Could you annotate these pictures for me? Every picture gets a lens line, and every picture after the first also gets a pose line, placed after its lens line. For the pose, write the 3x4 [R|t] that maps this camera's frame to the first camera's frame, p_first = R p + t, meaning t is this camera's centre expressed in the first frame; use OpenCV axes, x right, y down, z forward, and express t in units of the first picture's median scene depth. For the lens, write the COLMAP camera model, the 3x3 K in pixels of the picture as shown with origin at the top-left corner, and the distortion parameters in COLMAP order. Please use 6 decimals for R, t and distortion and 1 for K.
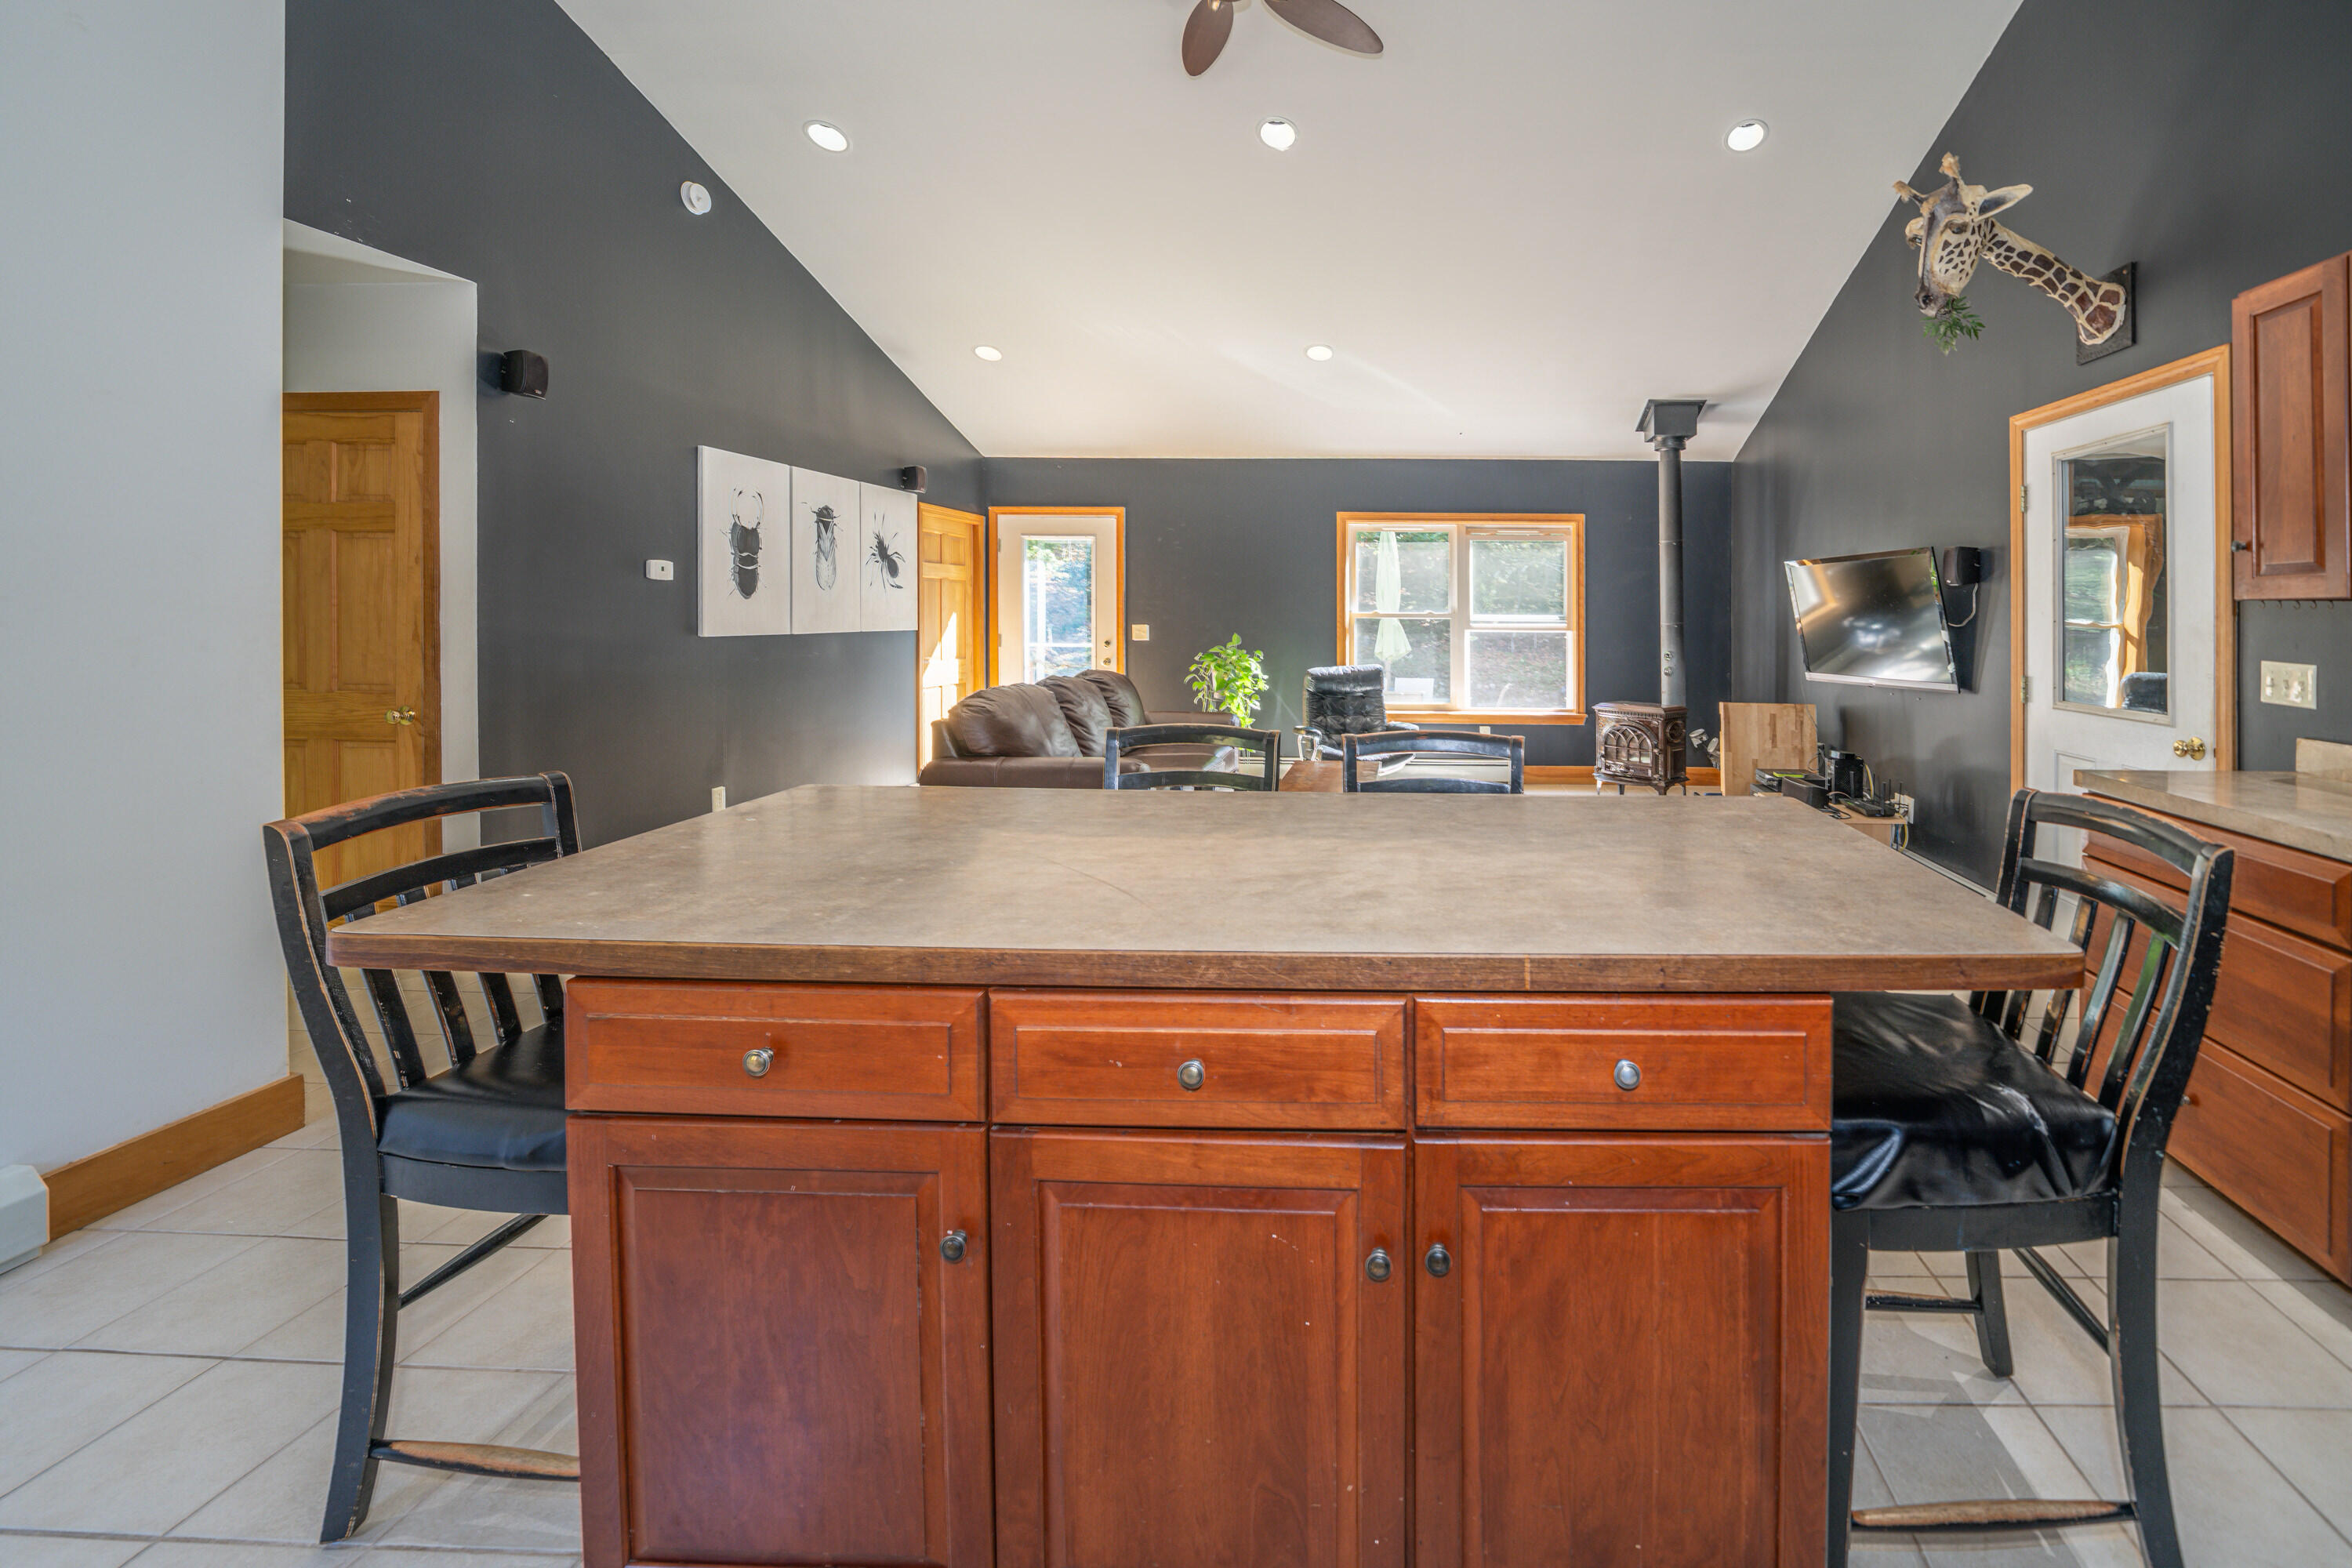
lens RADIAL K [[947.7, 0, 1420.4], [0, 947.7, 599.6], [0, 0, 1]] dist [-0.014596, 0.000379]
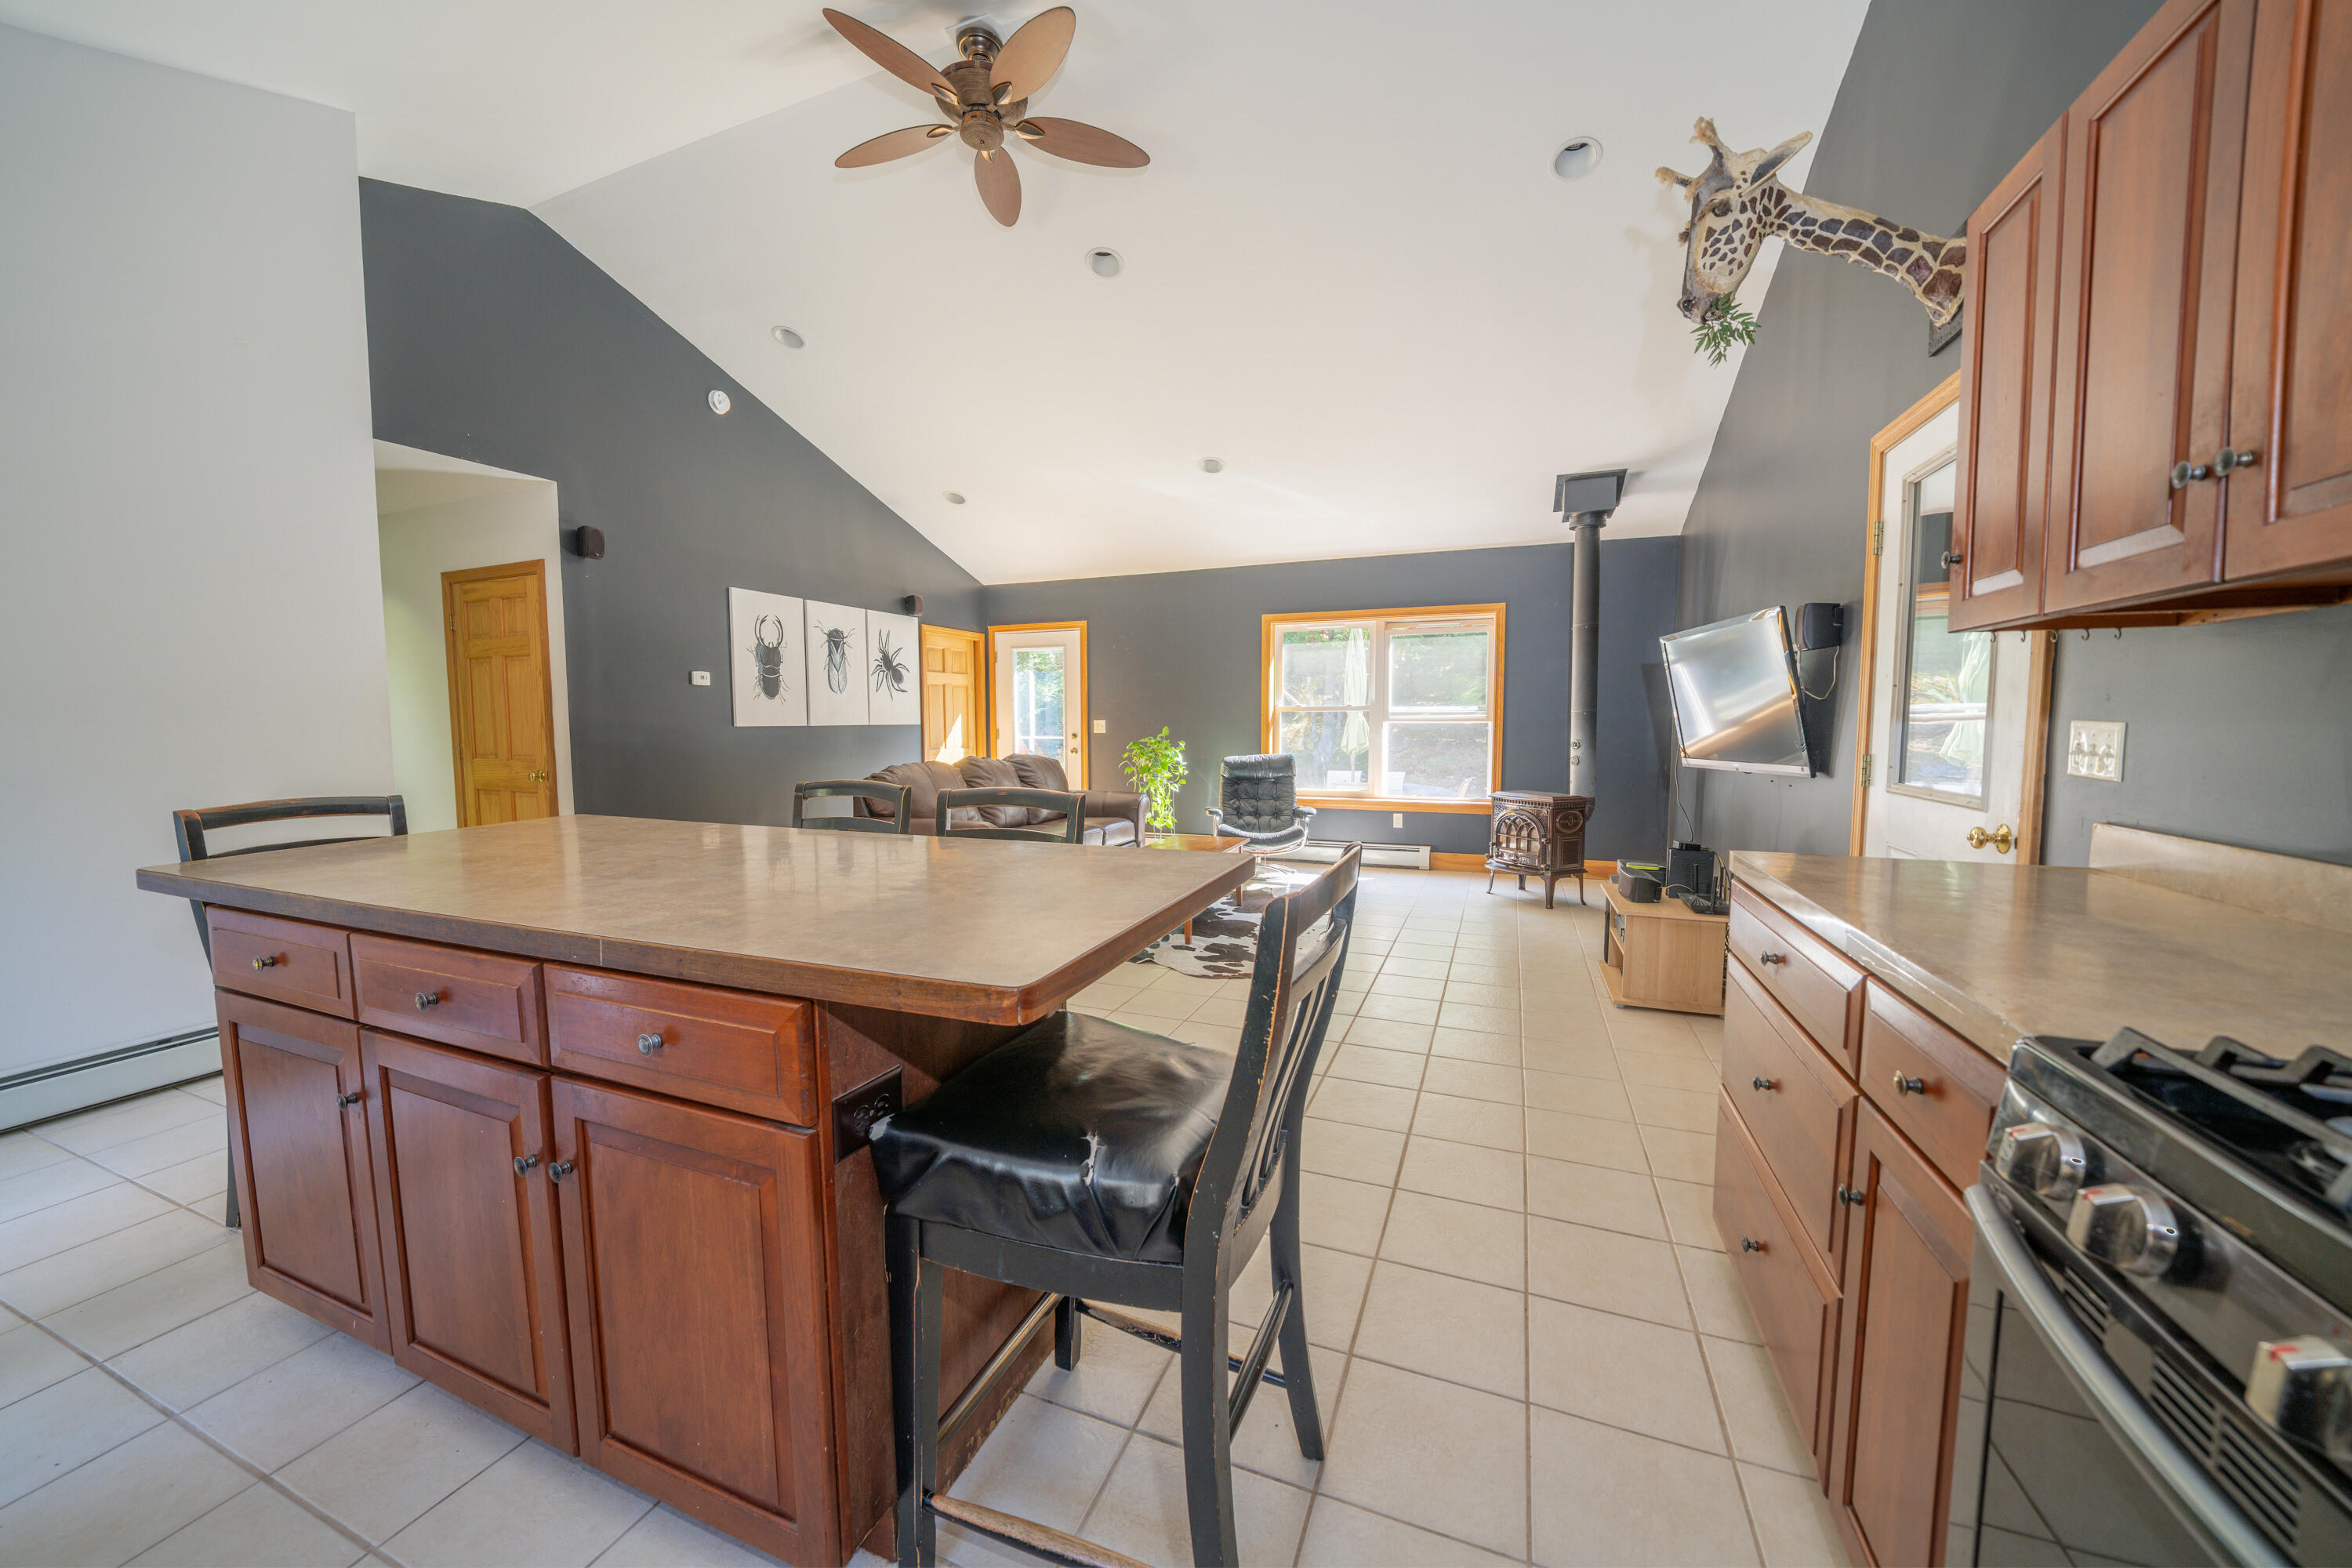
lens RADIAL K [[844.2, 0, 1170.5], [0, 844.2, 773.7], [0, 0, 1]] dist [-0.015689, 0.000619]
pose [[0.931503, 0.010782, -0.363575, 0.205209], [0.017336, 0.997109, 0.073987, 0.020215], [0.363321, -0.075222, 0.928622, 0.055819]]
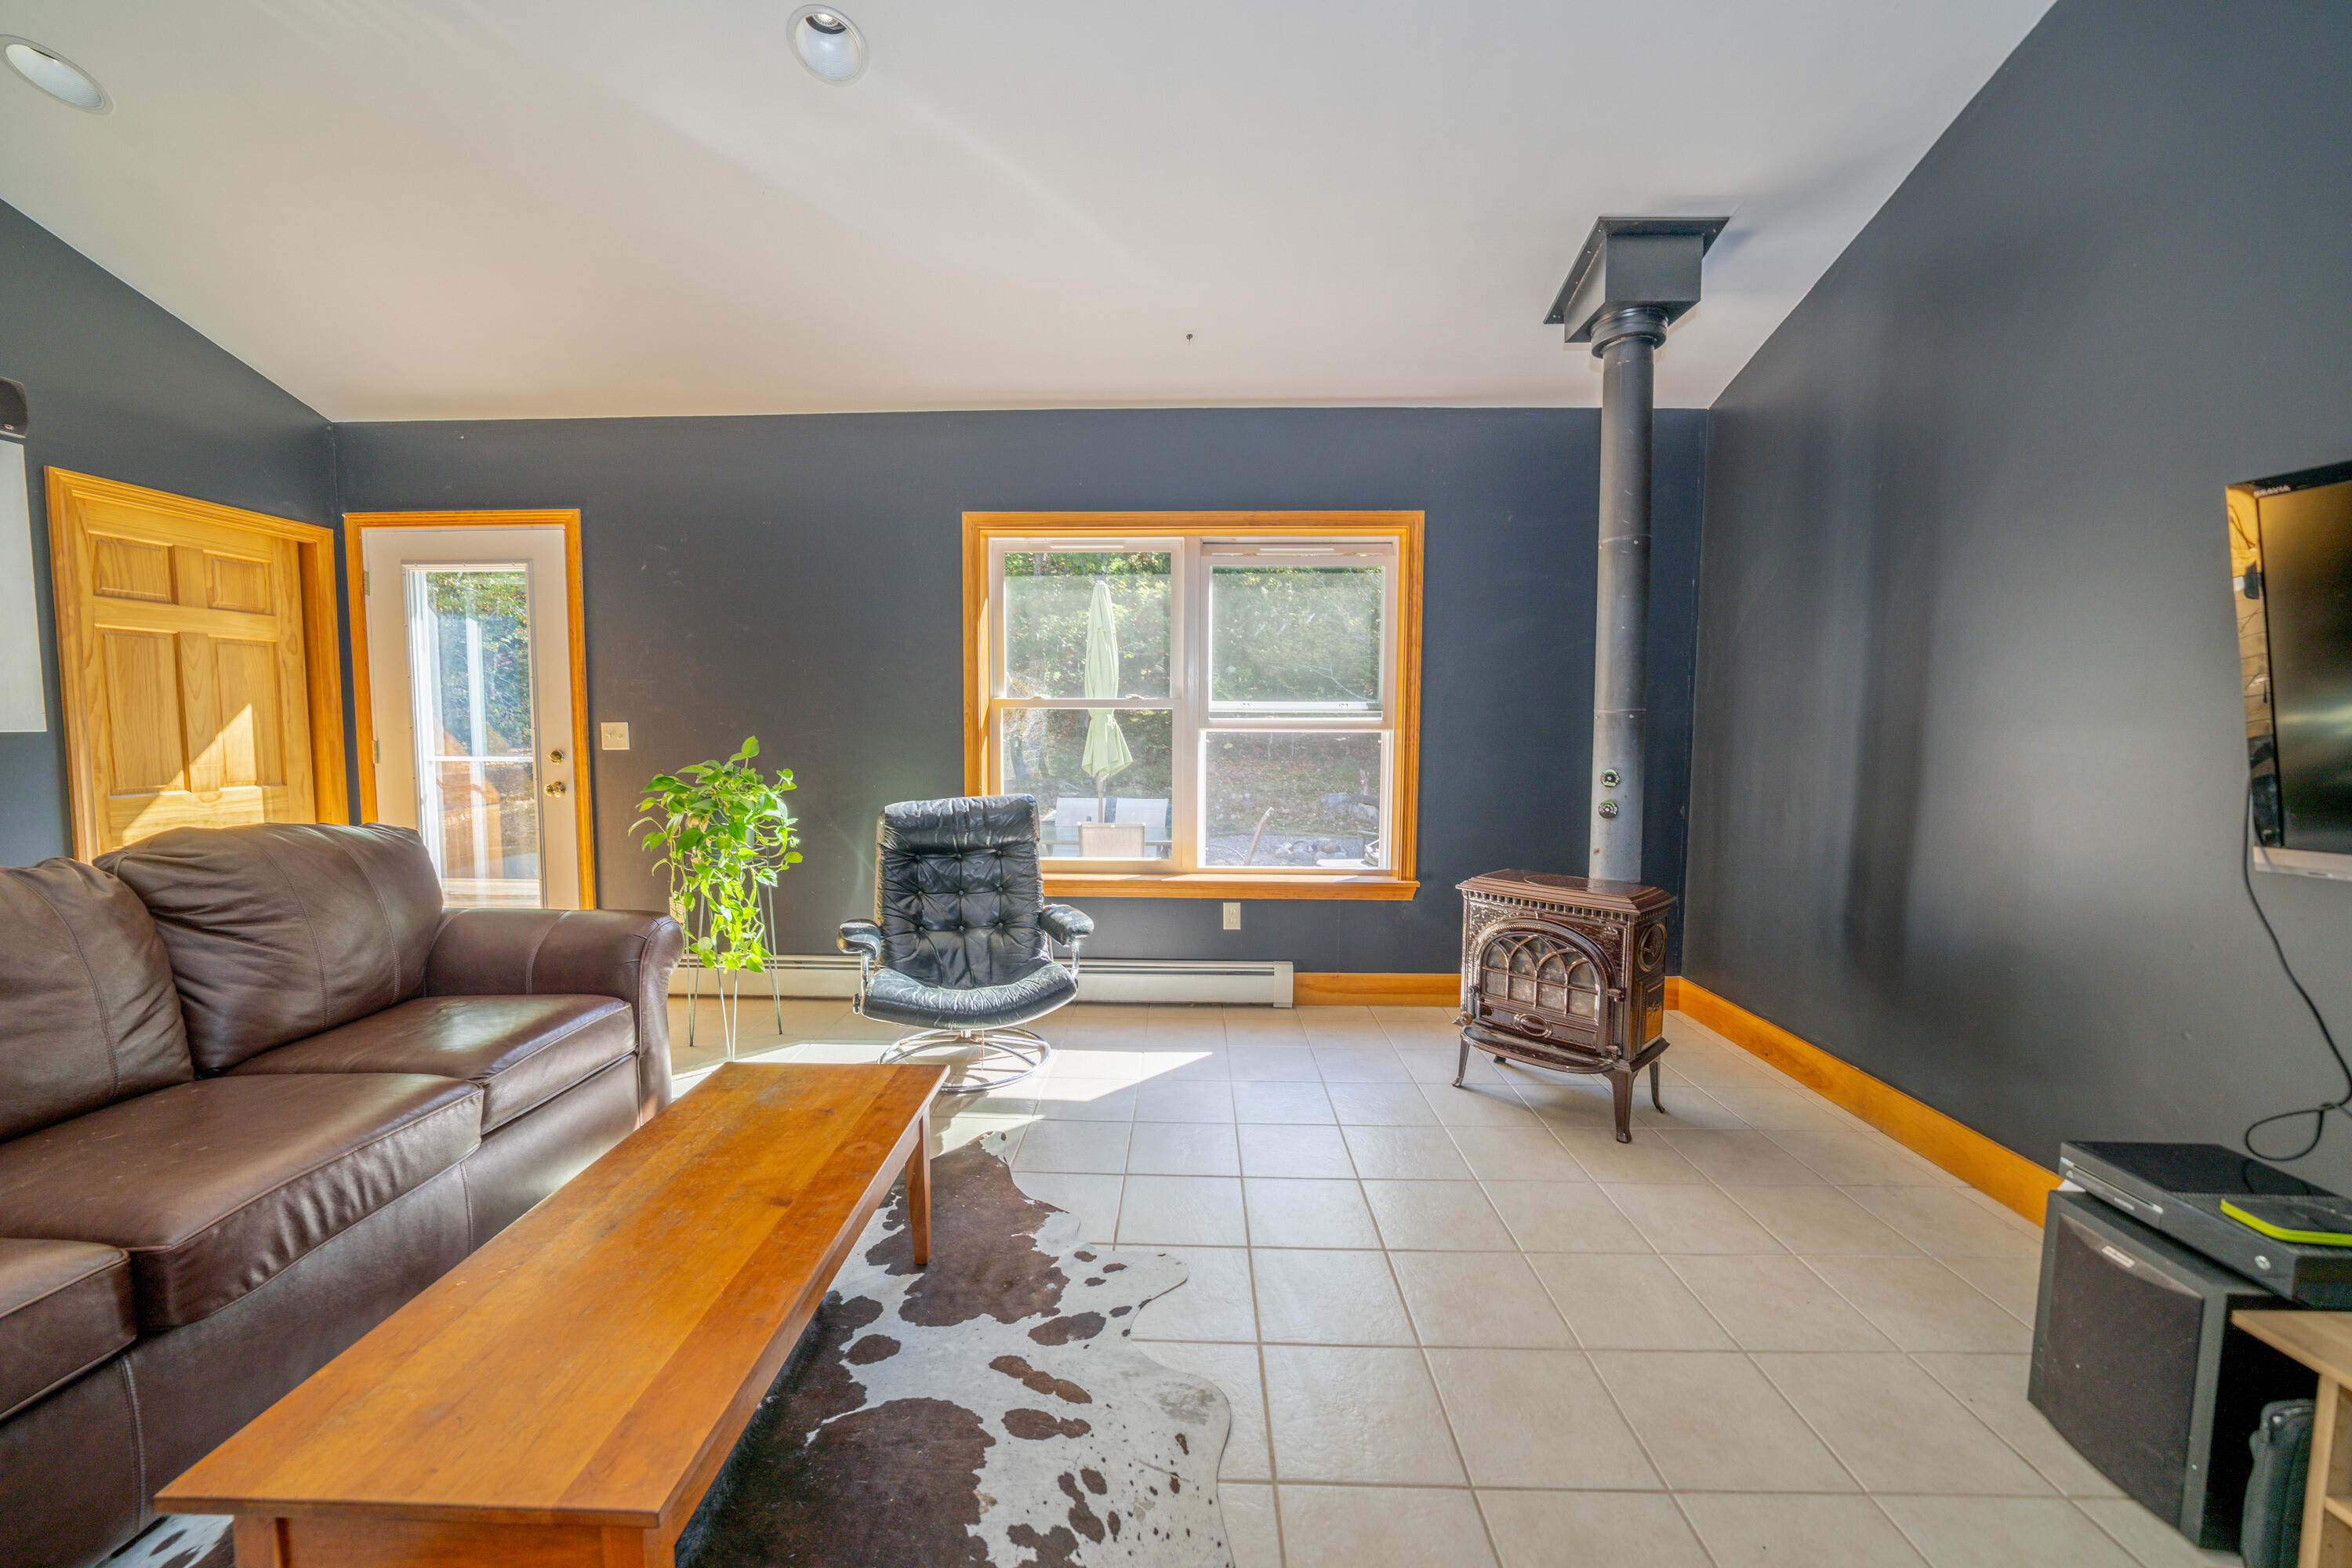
lens RADIAL K [[844.2, 0, 1159.7], [0, 844.2, 791.1], [0, 0, 1]] dist [-0.015689, 0.000619]
pose [[0.999598, -0.002635, -0.028233, 0.047272], [0.005296, 0.995501, 0.094600, 0.026179], [0.027856, -0.094711, 0.995115, 0.612909]]
